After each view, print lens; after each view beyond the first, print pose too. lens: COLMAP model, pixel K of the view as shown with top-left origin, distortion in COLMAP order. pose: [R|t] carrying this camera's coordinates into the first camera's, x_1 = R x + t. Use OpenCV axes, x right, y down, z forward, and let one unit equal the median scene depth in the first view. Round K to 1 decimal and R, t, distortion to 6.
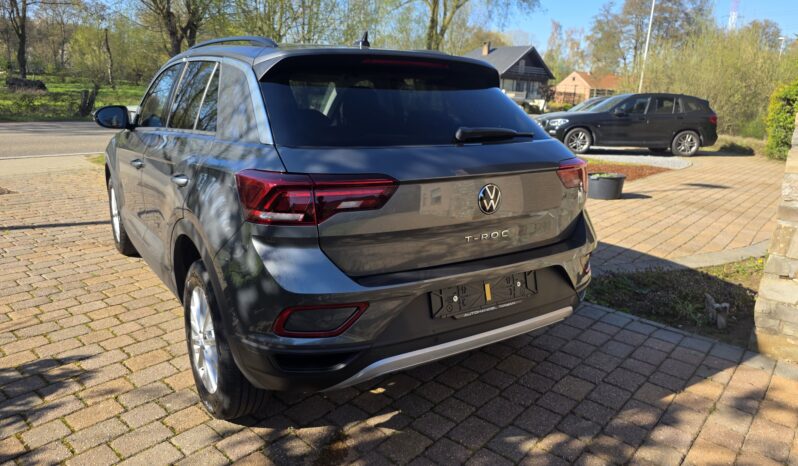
lens RADIAL K [[537.7, 0, 396.8], [0, 537.7, 235.3], [0, 0, 1]] dist [0.049975, -0.048490]
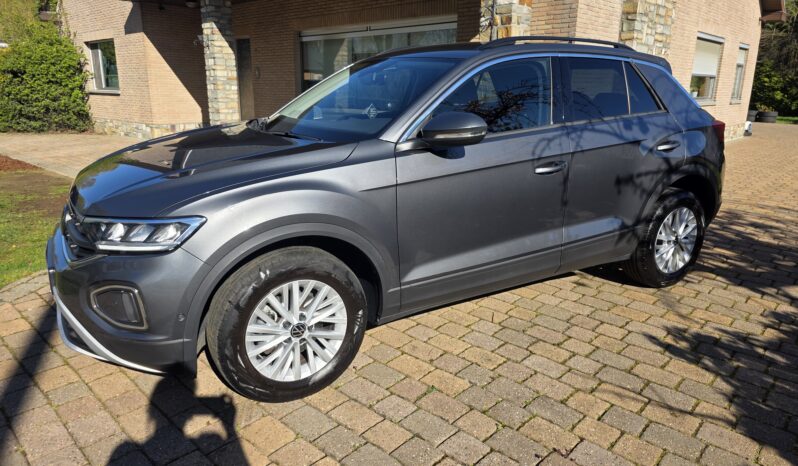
lens RADIAL K [[537.7, 0, 391.9], [0, 537.7, 232.0], [0, 0, 1]] dist [0.049975, -0.048490]
pose [[0.042247, -0.297535, 0.953776, -1.652508], [0.249204, 0.927594, 0.278329, -0.418237], [-0.967529, 0.225926, 0.113335, 1.409036]]
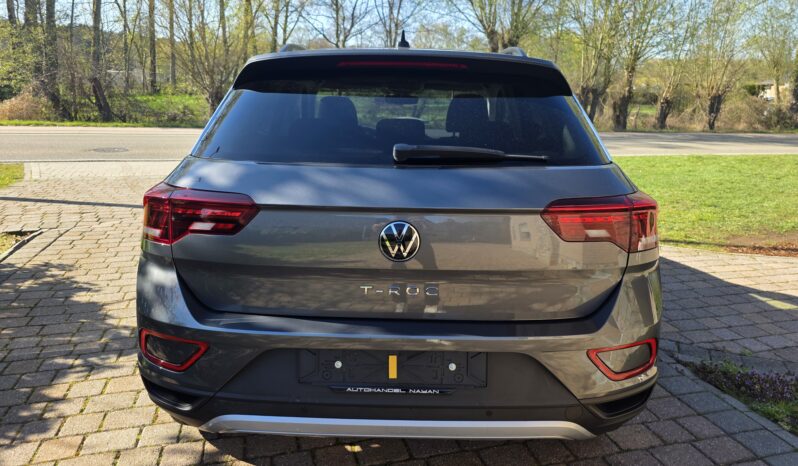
lens RADIAL K [[537.7, 0, 397.1], [0, 537.7, 230.4], [0, 0, 1]] dist [0.049975, -0.048490]
pose [[0.830246, 0.123621, -0.543516, 0.431278], [-0.139602, 0.990136, 0.011954, -0.069806], [0.539632, 0.065951, 0.839314, 0.290534]]
